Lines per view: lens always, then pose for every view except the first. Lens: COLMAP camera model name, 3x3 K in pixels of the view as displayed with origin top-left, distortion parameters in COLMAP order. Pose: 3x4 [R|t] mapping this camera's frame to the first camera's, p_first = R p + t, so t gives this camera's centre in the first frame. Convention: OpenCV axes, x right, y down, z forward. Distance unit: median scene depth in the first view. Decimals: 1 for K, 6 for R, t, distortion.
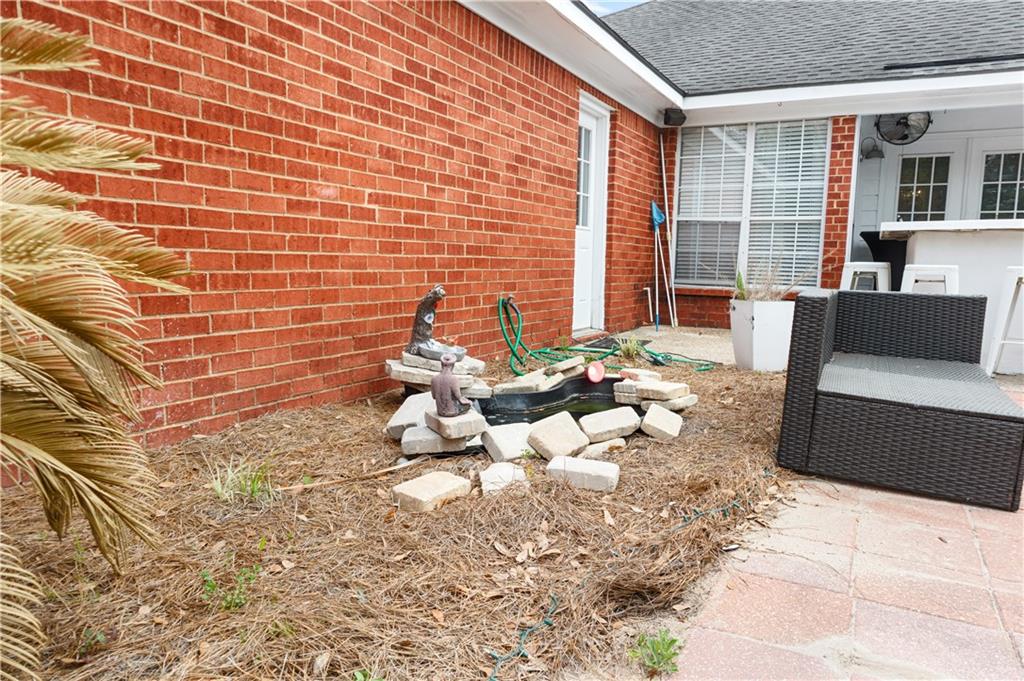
lens RADIAL K [[693.7, 0, 512.0], [0, 693.7, 340.5], [0, 0, 1]] dist [0.001432, -0.004523]
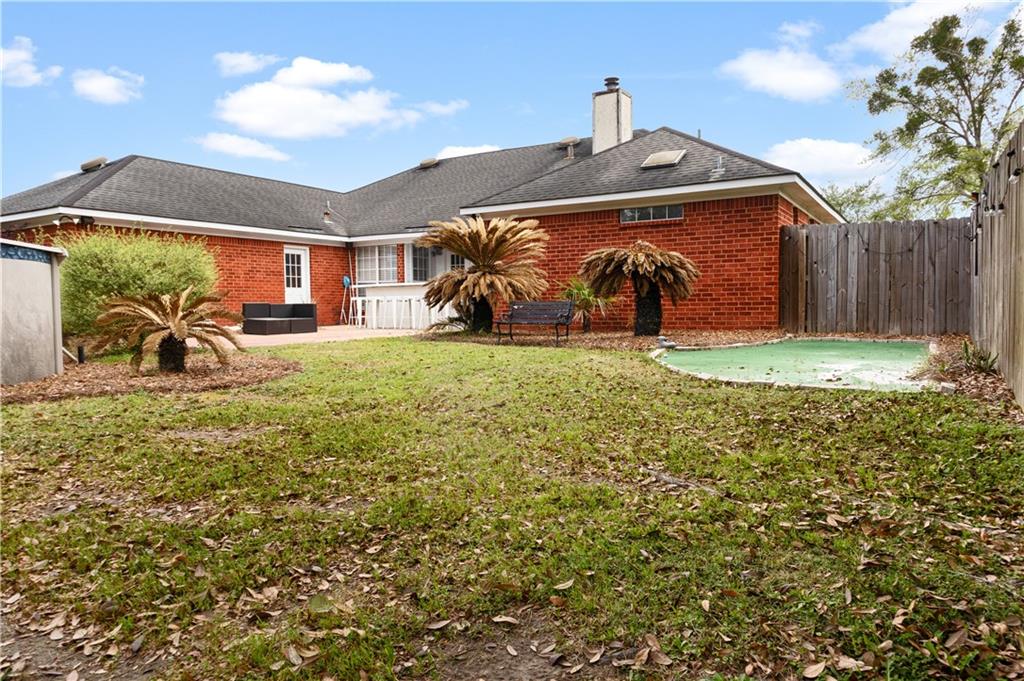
lens RADIAL K [[693.7, 0, 512.0], [0, 693.7, 340.5], [0, 0, 1]] dist [0.001432, -0.004523]
pose [[0.997923, -0.030697, -0.056639, 0.987890], [0.026842, 0.997351, -0.067610, 0.233859], [0.058564, 0.065949, 0.996103, -1.548707]]
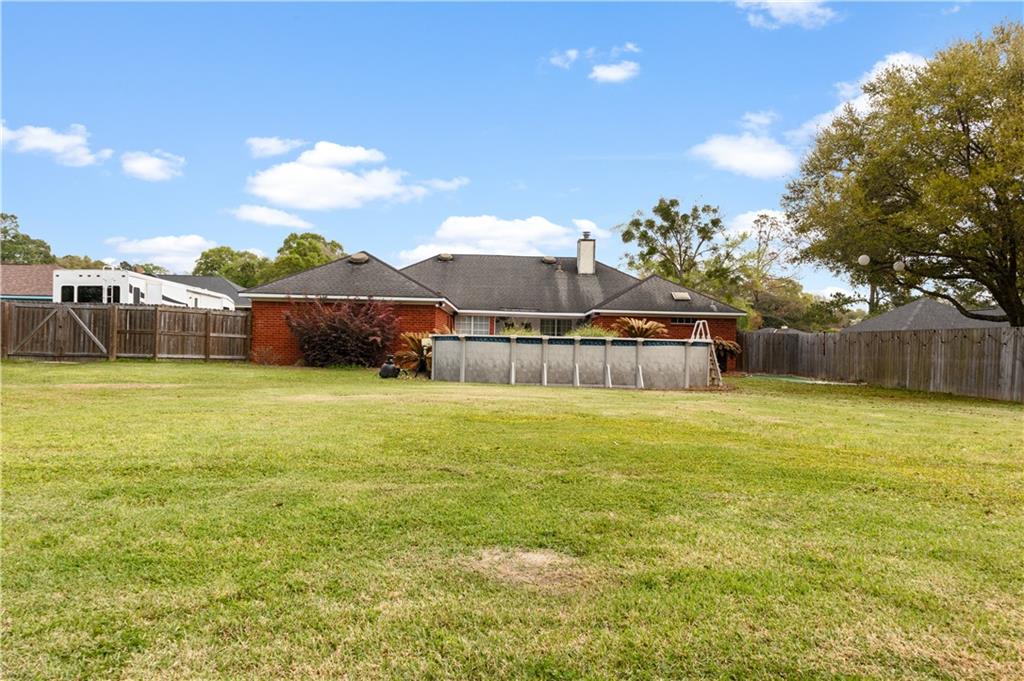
lens RADIAL K [[693.7, 0, 512.0], [0, 693.7, 340.5], [0, 0, 1]] dist [0.001432, -0.004523]
pose [[0.876622, 0.003788, 0.481164, -1.478993], [0.053573, 0.992984, -0.105420, 0.291522], [-0.478187, 0.118191, 0.870269, -2.780239]]
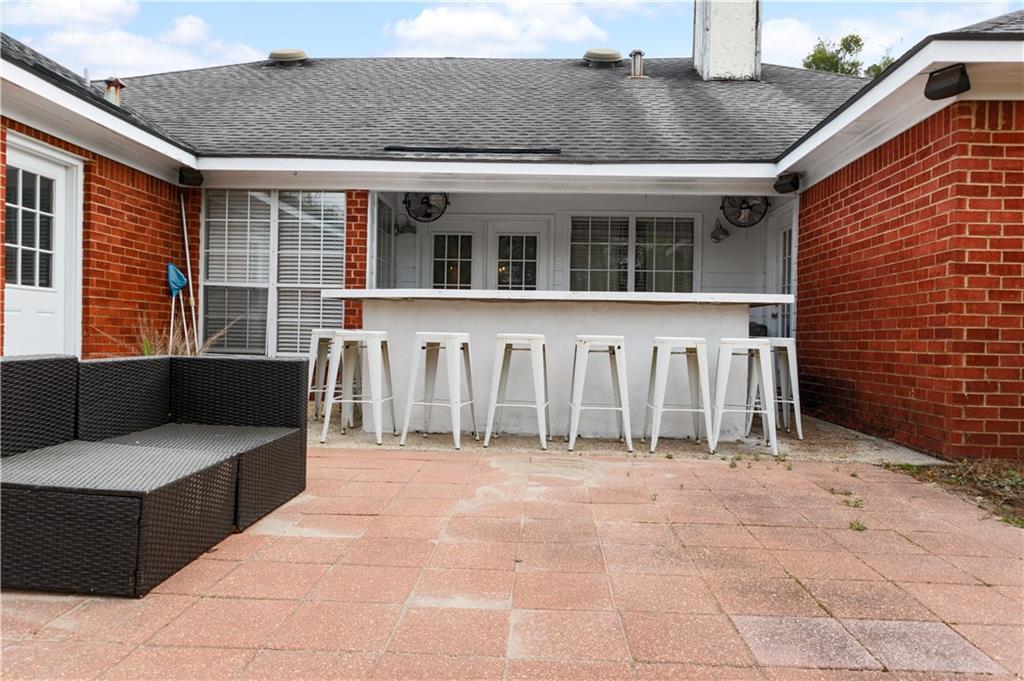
lens RADIAL K [[693.7, 0, 512.0], [0, 693.7, 340.5], [0, 0, 1]] dist [0.001432, -0.004523]
pose [[0.907635, -0.003737, 0.419743, 0.235098], [0.045972, 0.994830, -0.090552, 0.005622], [-0.417235, 0.101485, 0.903115, -0.013942]]
